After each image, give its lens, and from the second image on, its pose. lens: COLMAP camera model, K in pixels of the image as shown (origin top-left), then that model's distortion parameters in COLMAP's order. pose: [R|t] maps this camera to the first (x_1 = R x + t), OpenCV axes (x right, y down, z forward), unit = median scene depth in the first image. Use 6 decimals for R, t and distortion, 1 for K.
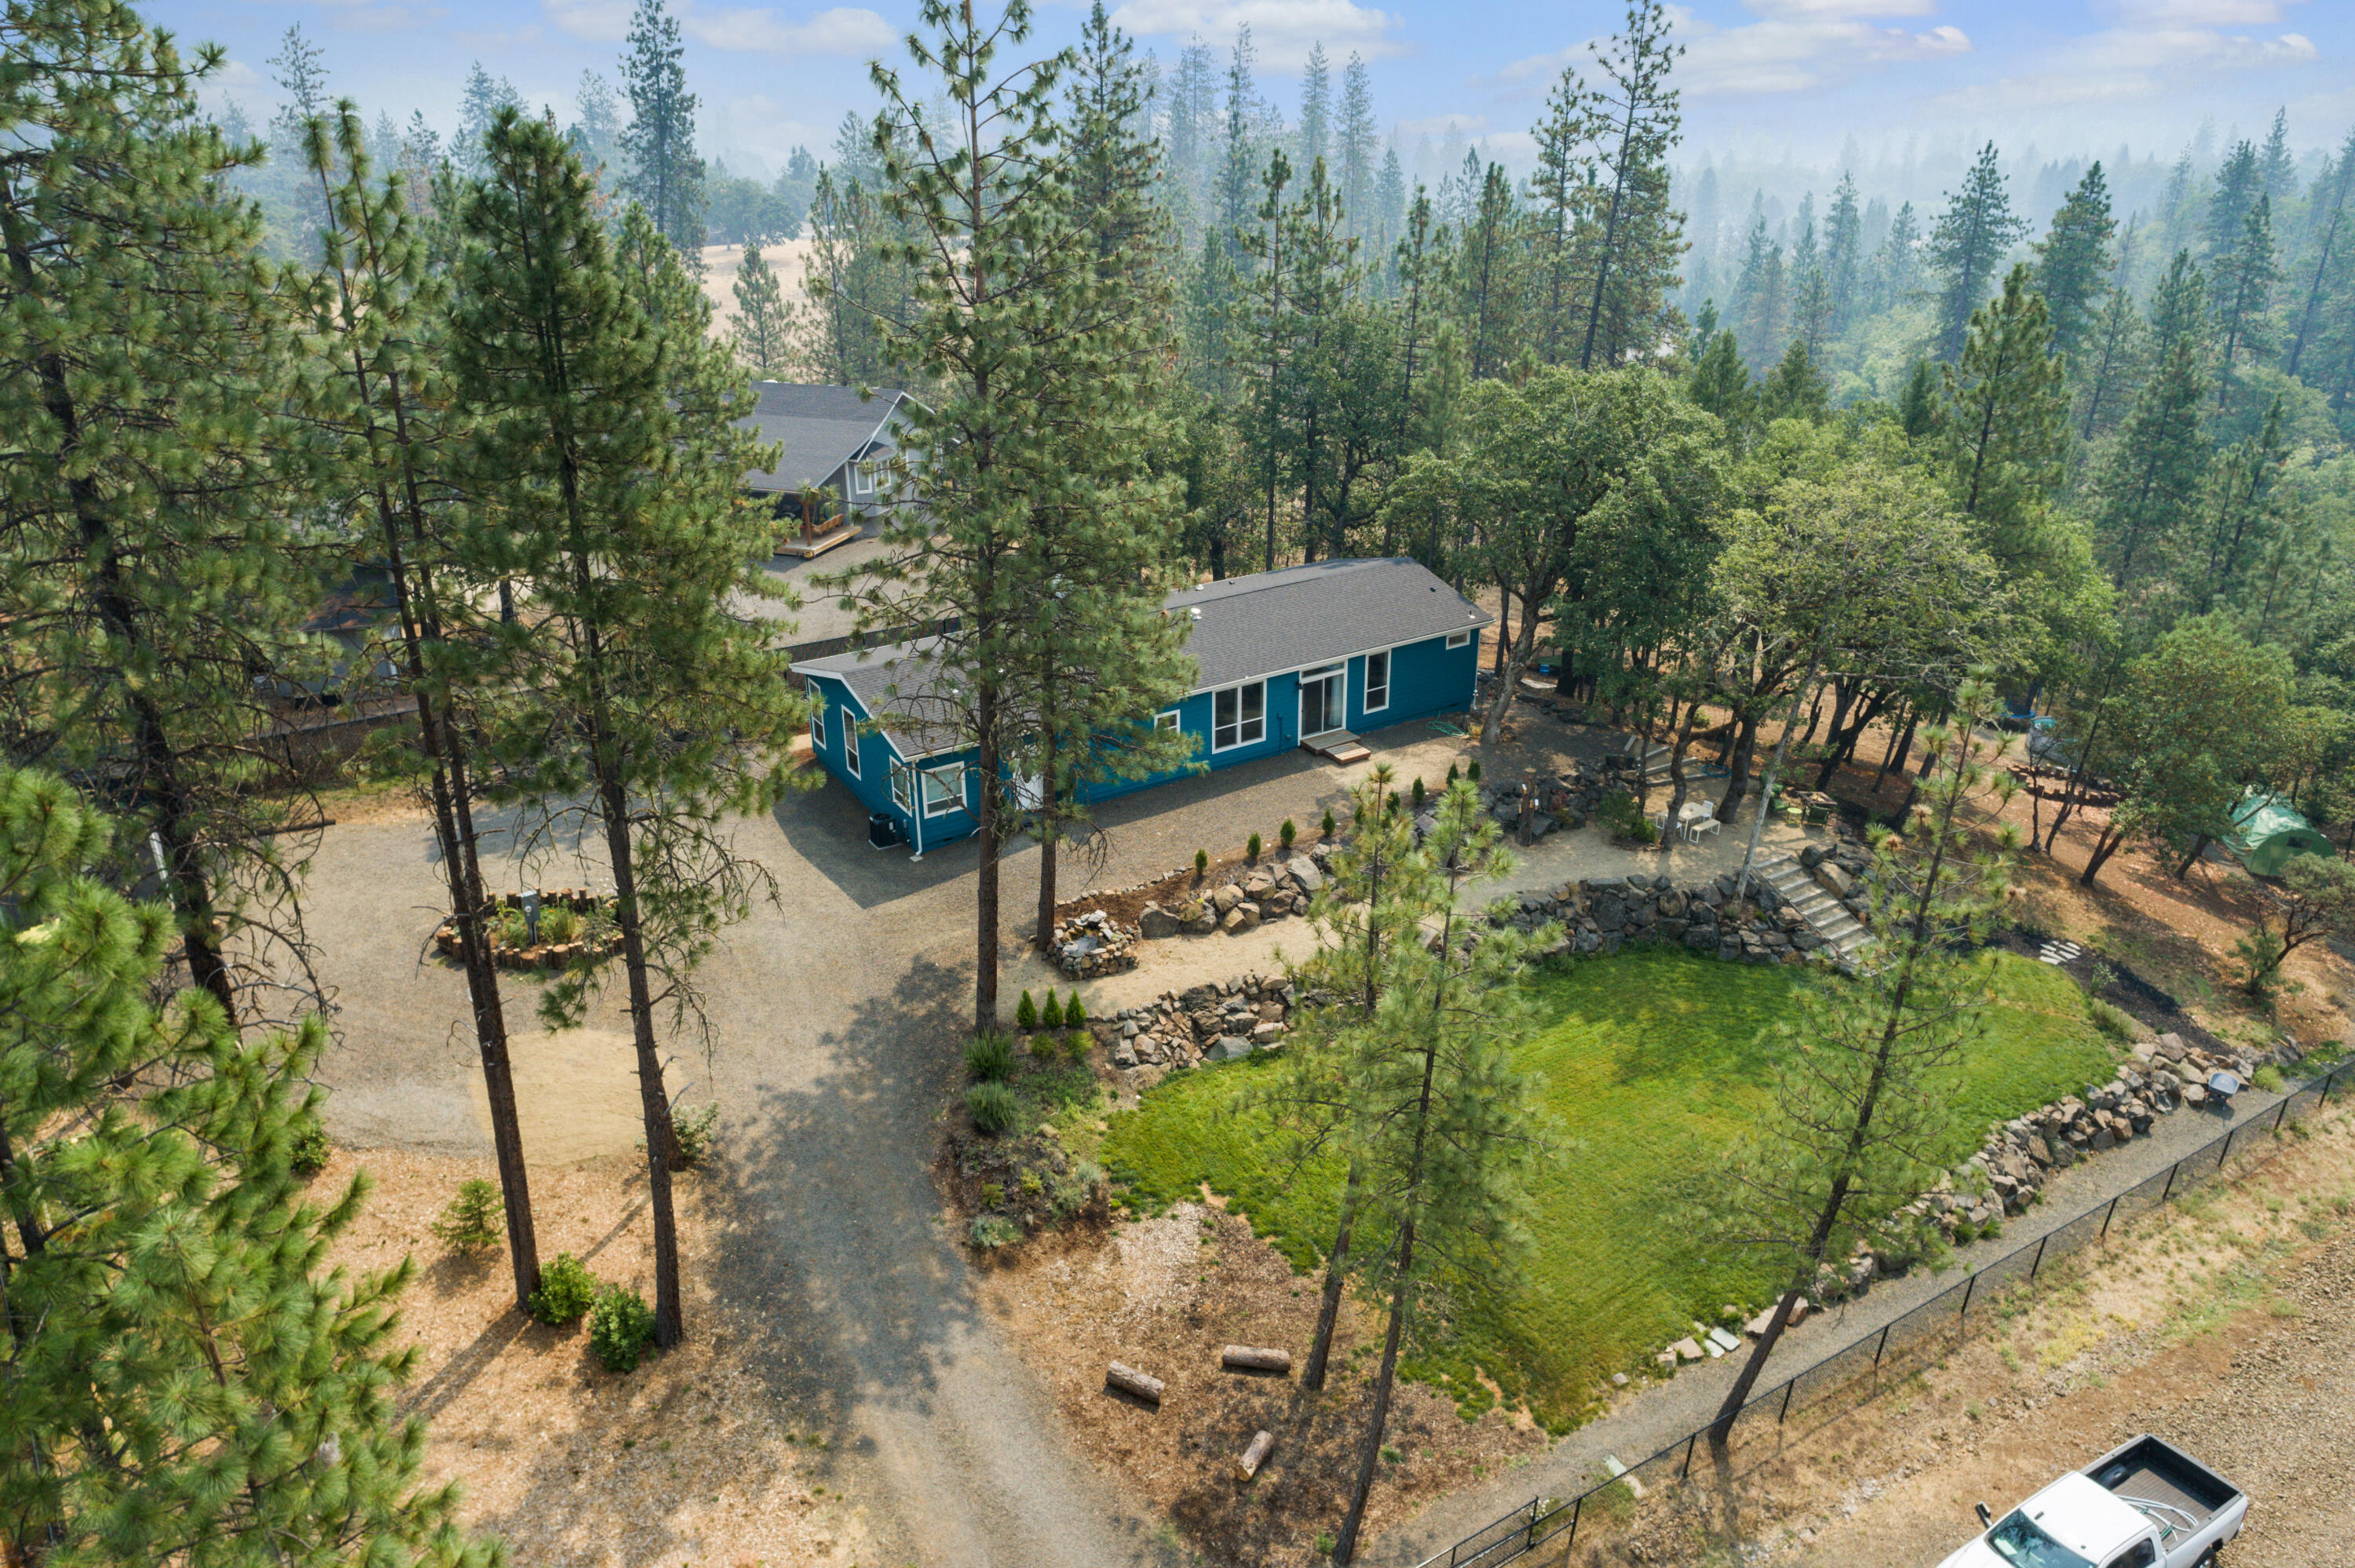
lens RADIAL K [[1614.4, 0, 1177.5], [0, 1614.4, 784.0], [0, 0, 1]] dist [-0.005493, 0.000196]
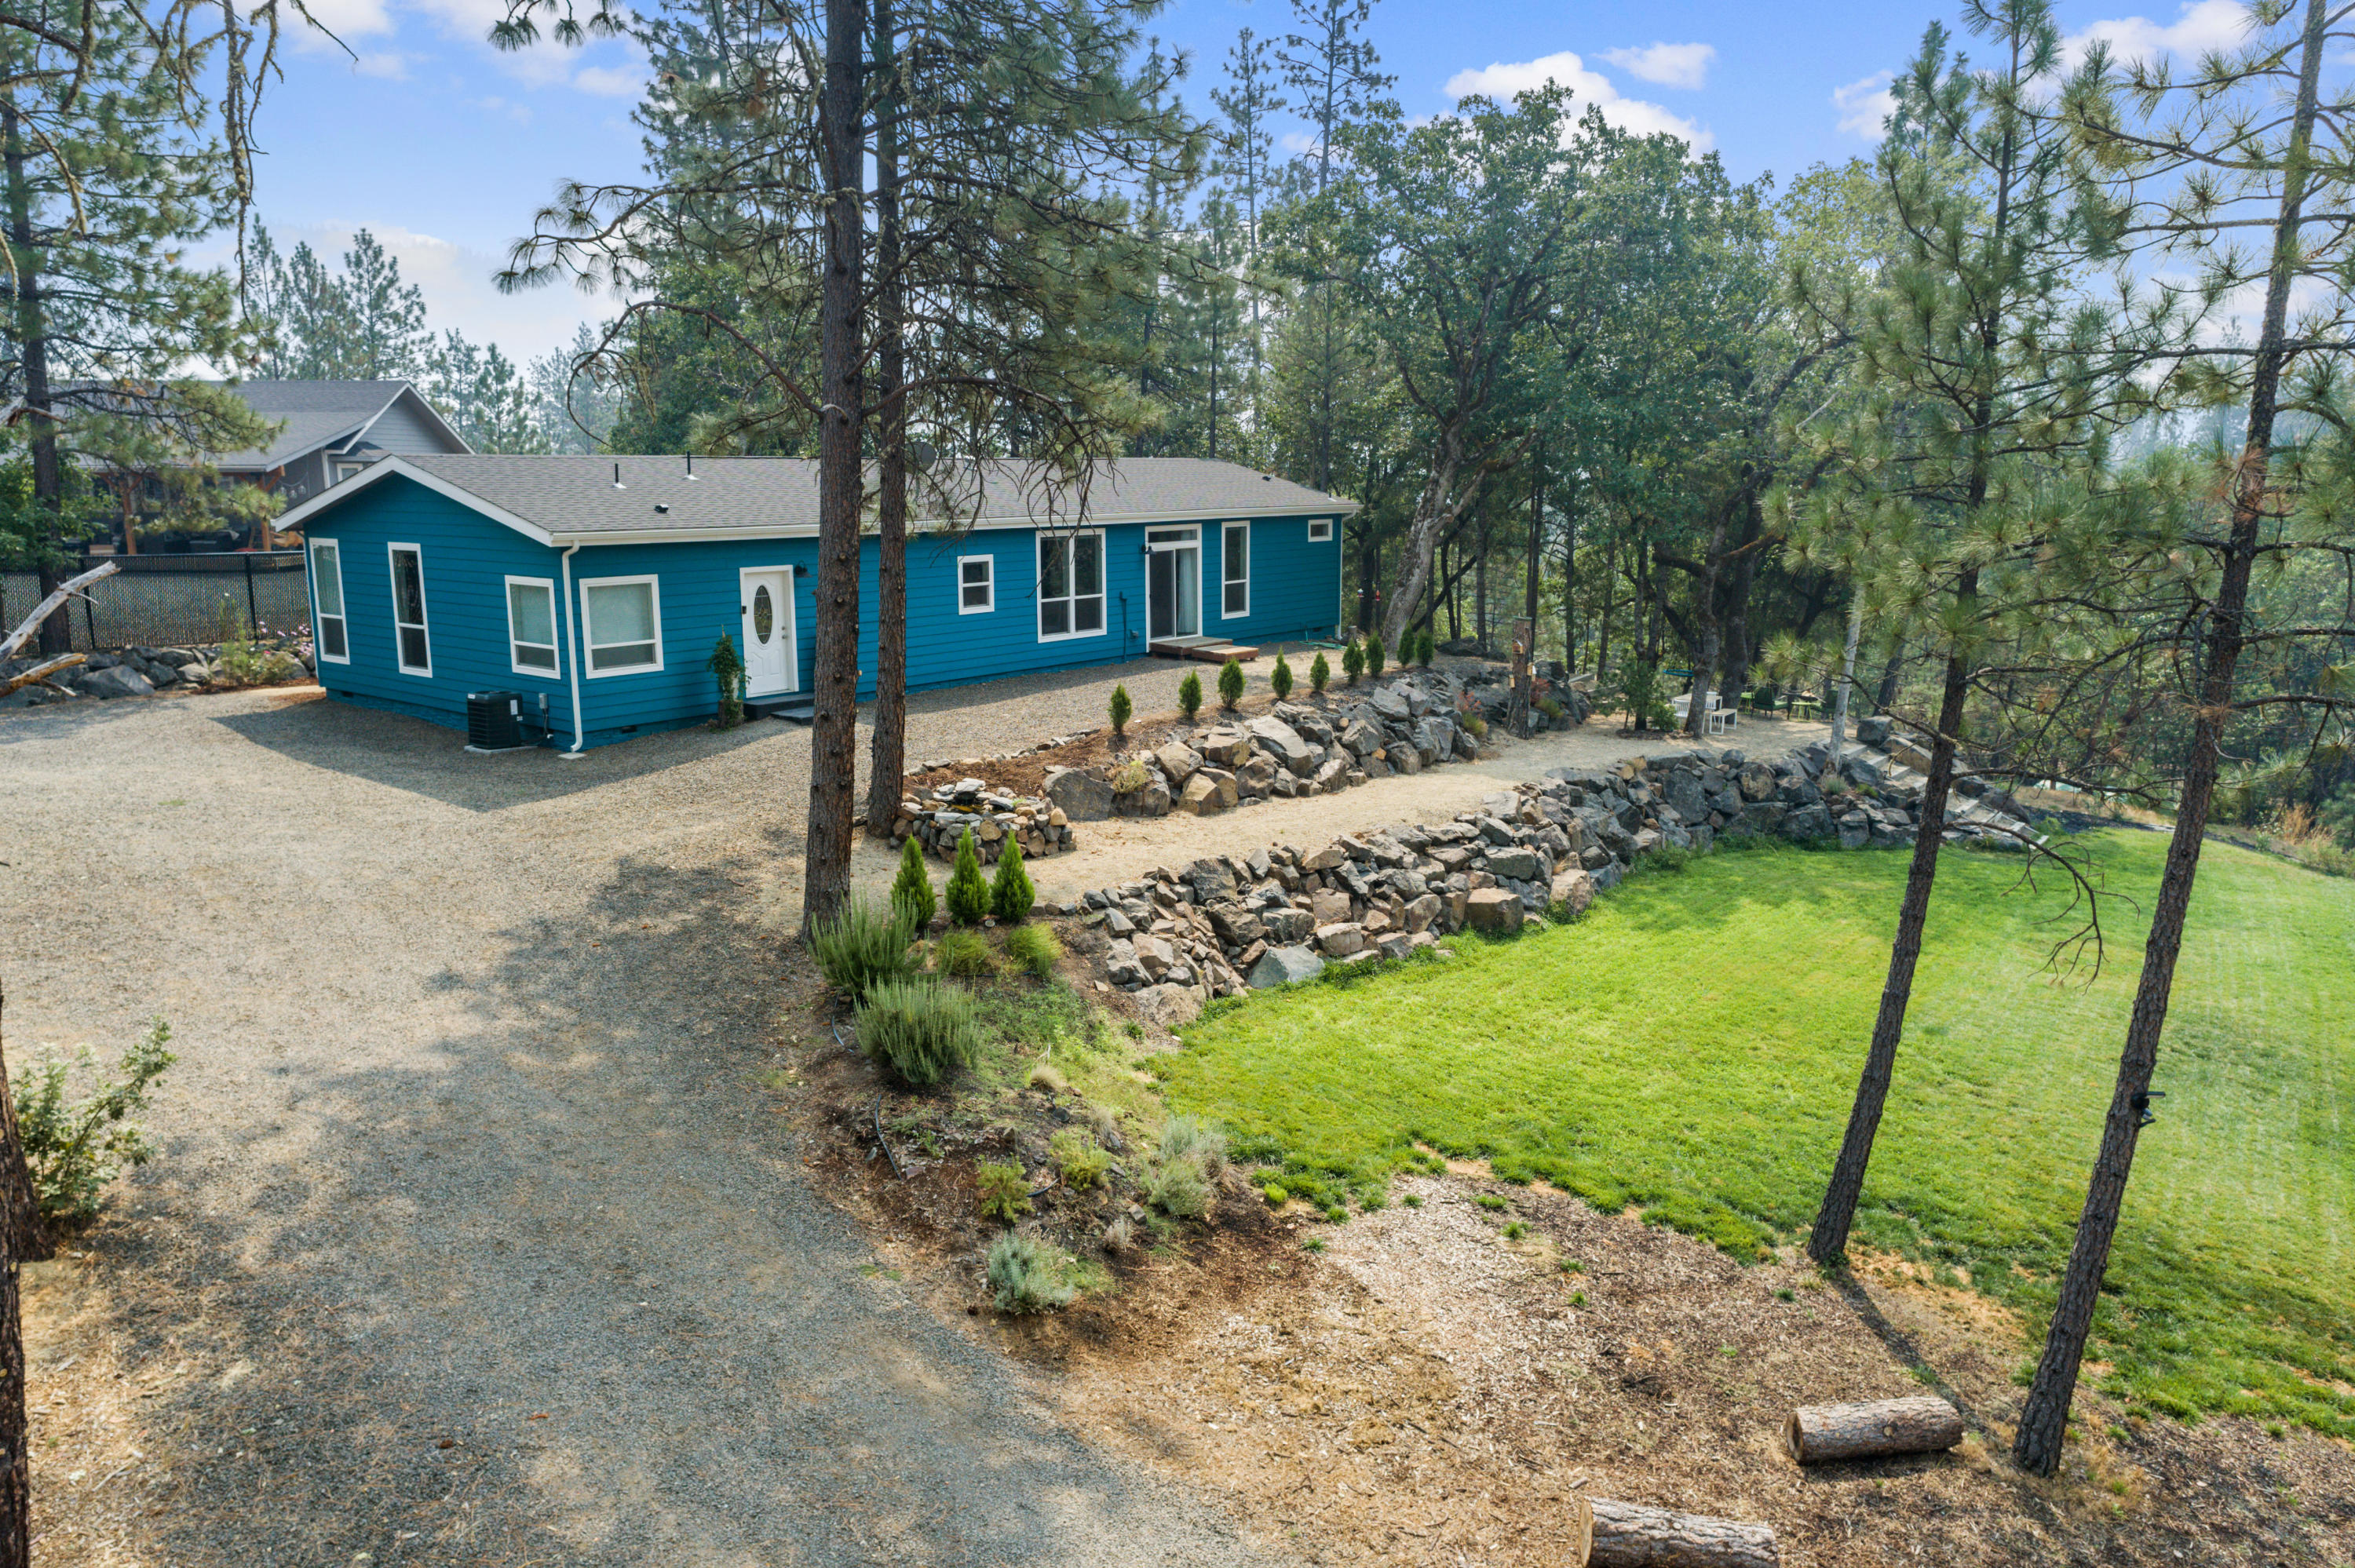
lens RADIAL K [[1596.9, 0, 1177.5], [0, 1596.9, 784.0], [0, 0, 1]] dist [-0.015241, 0.001723]
pose [[0.943990, -0.061654, 0.324162, -0.159439], [0.133552, 0.969717, -0.204480, 0.204148], [-0.301739, 0.236320, 0.923638, 0.520401]]
